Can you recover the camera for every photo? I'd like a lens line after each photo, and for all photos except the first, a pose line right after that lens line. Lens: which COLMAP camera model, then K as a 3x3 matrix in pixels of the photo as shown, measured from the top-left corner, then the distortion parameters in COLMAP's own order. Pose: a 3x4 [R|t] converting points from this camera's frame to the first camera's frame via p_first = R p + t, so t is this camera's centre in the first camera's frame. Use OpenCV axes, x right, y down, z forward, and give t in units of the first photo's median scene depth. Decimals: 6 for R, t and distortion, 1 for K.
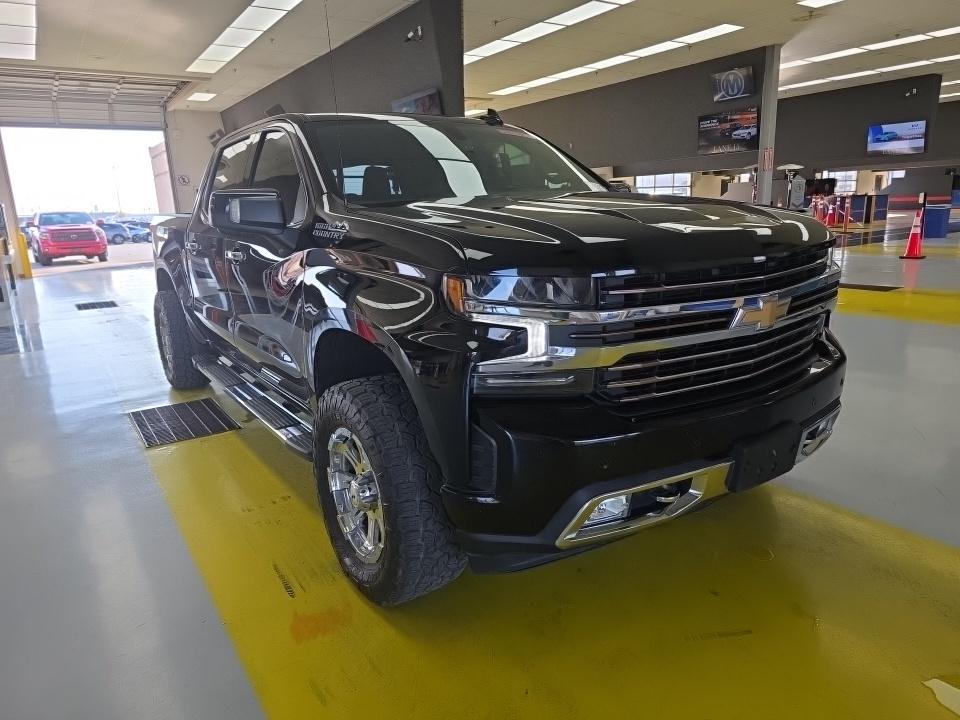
lens RADIAL K [[649.6, 0, 480.7], [0, 649.6, 360.7], [0, 0, 1]] dist [0.035145, -0.026422]
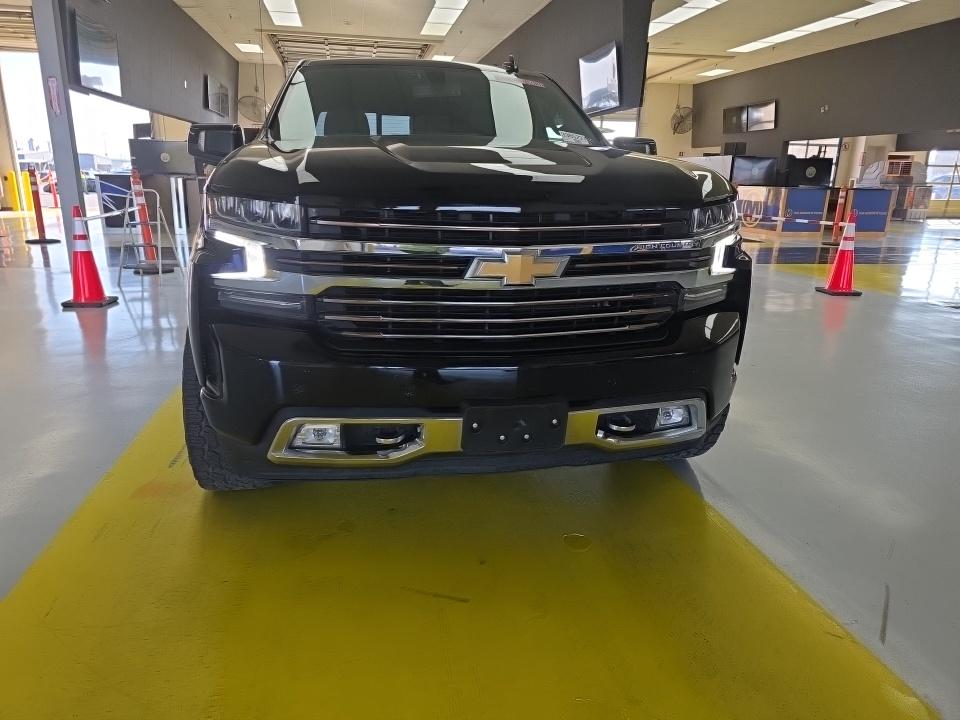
lens RADIAL K [[649.6, 0, 480.1], [0, 649.6, 359.6], [0, 0, 1]] dist [0.035145, -0.026422]
pose [[0.908289, 0.167498, -0.383347, 0.768869], [-0.150752, 0.985831, 0.073557, -0.005858], [0.390236, -0.009020, 0.920671, 0.143606]]
